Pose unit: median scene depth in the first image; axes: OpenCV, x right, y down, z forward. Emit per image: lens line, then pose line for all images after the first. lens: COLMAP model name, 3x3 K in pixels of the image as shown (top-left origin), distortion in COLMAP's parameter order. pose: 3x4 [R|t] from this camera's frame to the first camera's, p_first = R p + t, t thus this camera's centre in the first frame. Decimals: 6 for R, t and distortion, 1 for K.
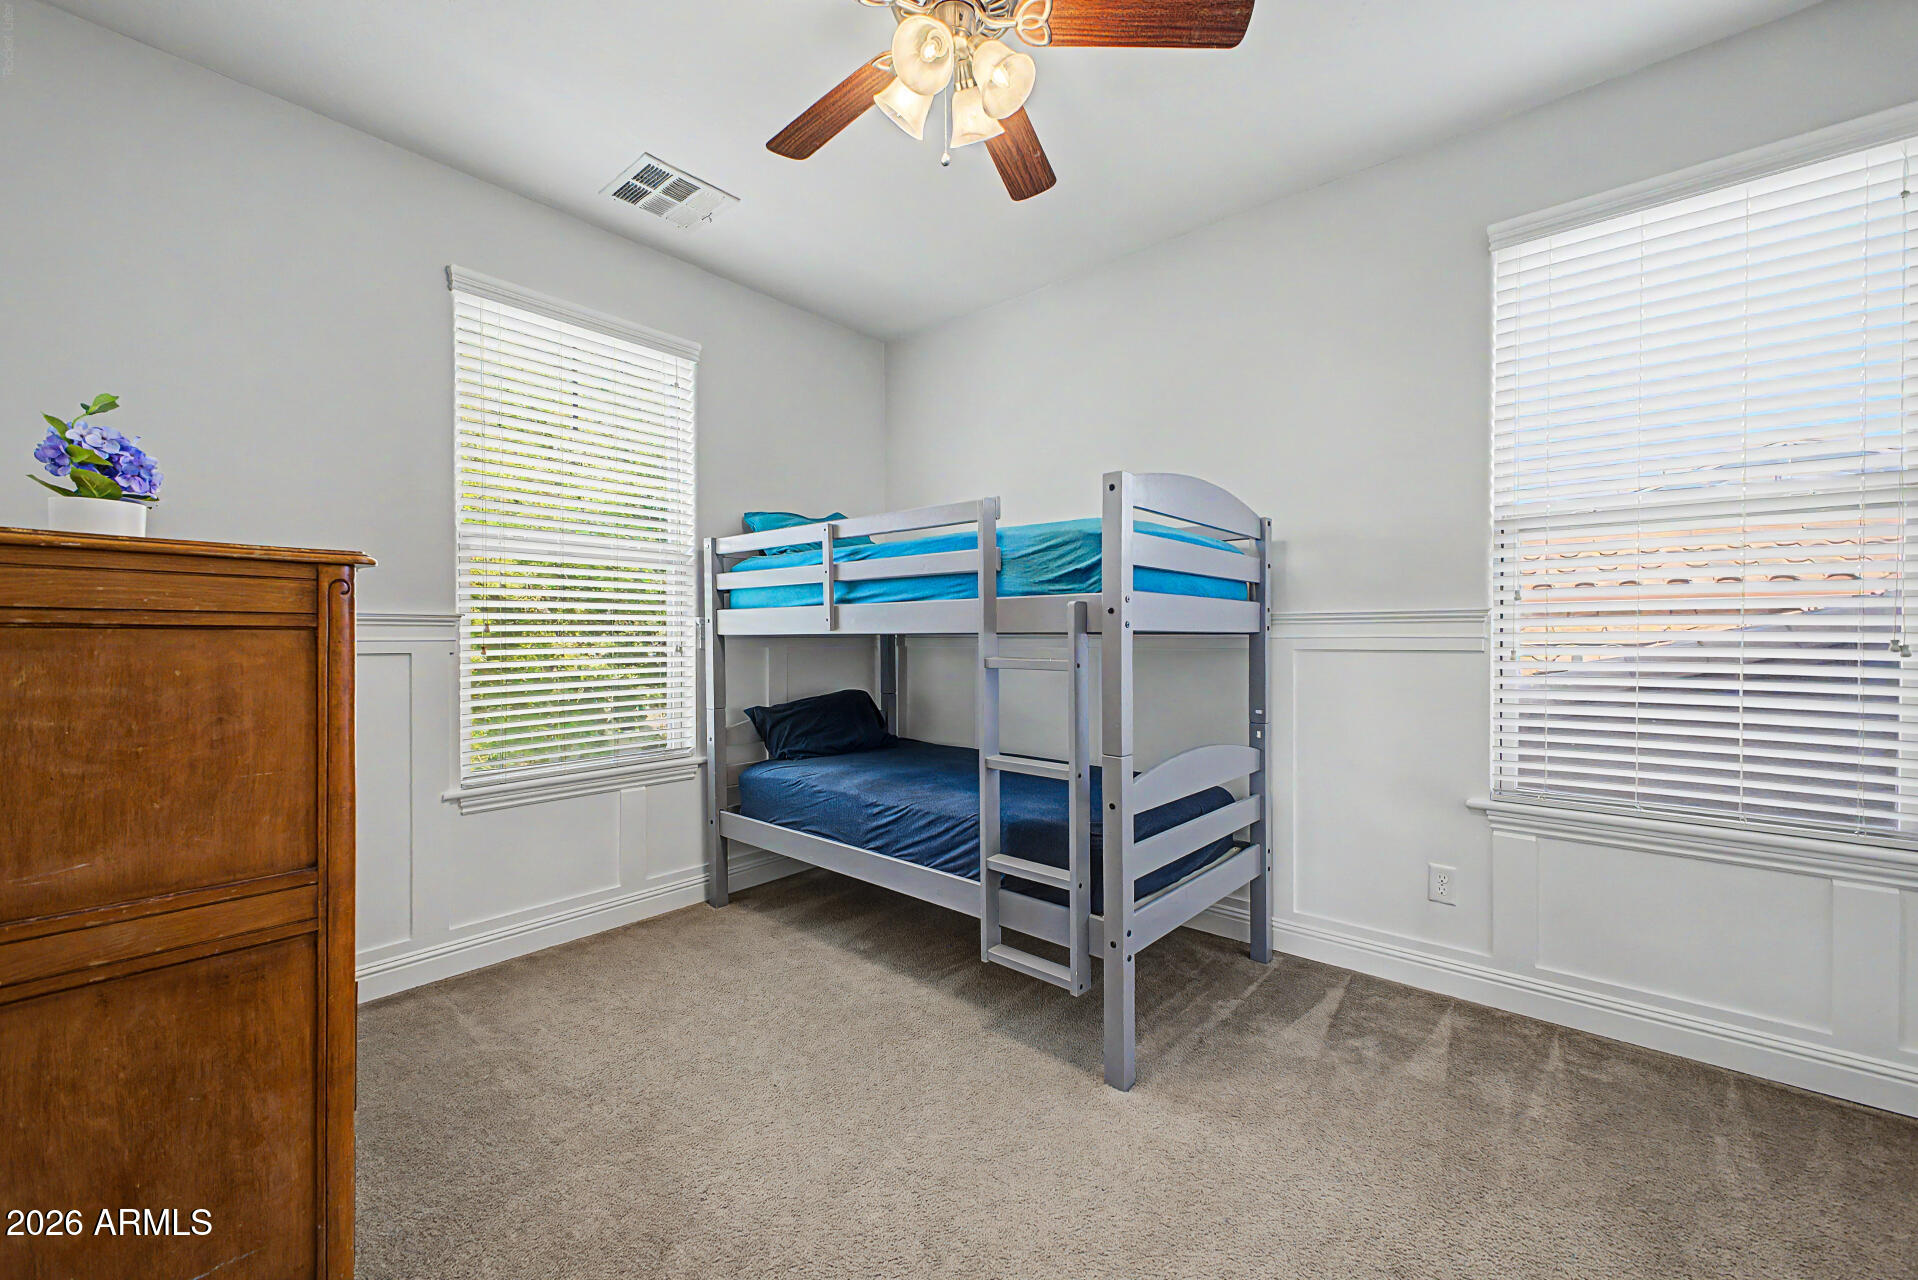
lens RADIAL K [[763.1, 0, 964.3], [0, 763.1, 643.0], [0, 0, 1]] dist [0.014542, -0.003917]
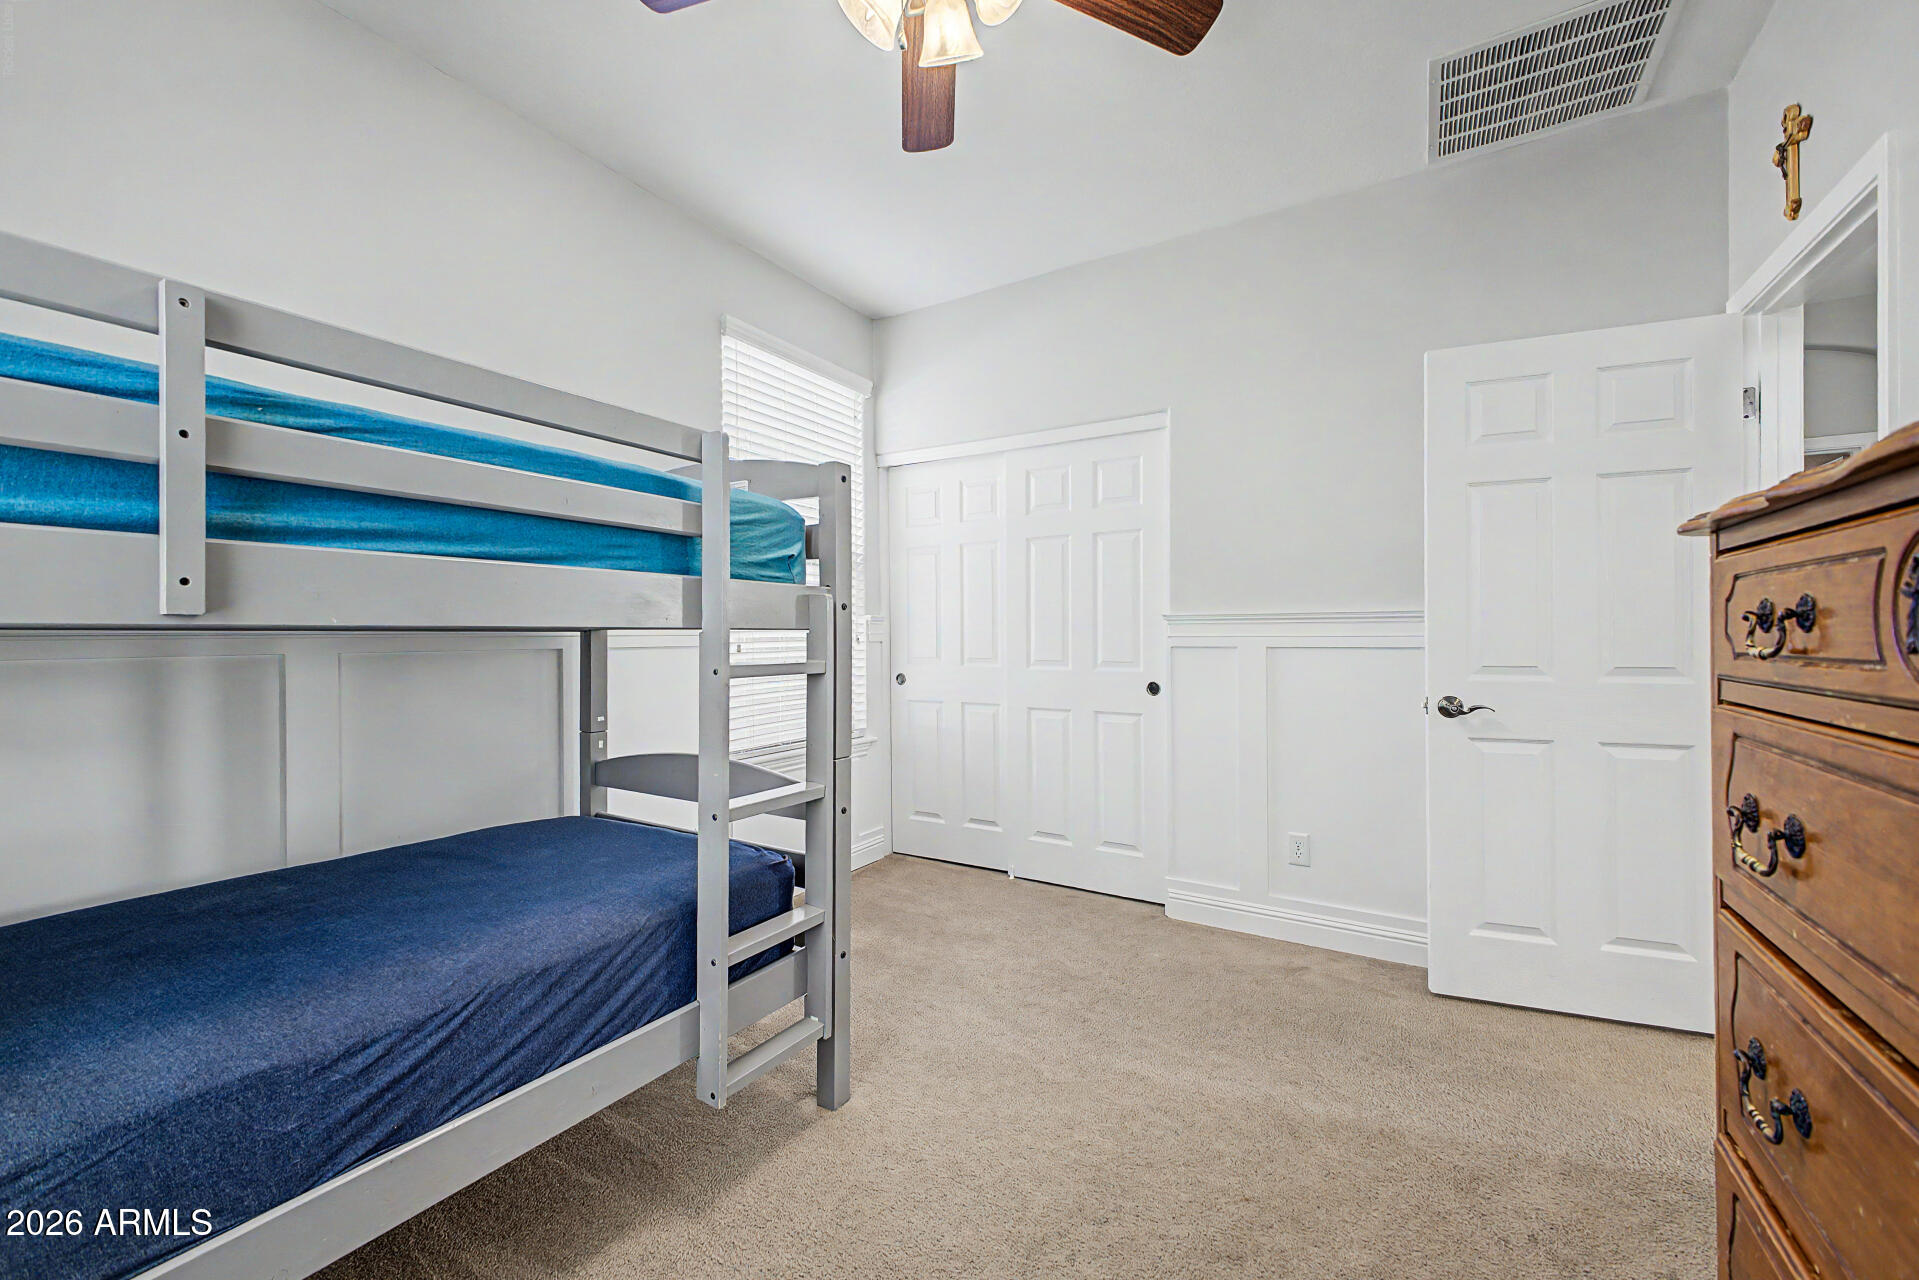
lens RADIAL K [[763.5, 0, 964.9], [0, 763.5, 629.5], [0, 0, 1]] dist [0.014542, -0.003917]
pose [[-0.174534, 0.006403, 0.984630, -0.623152], [0.009934, 0.999939, -0.004742, -0.005966], [-0.984601, 0.008954, -0.174587, 0.812899]]
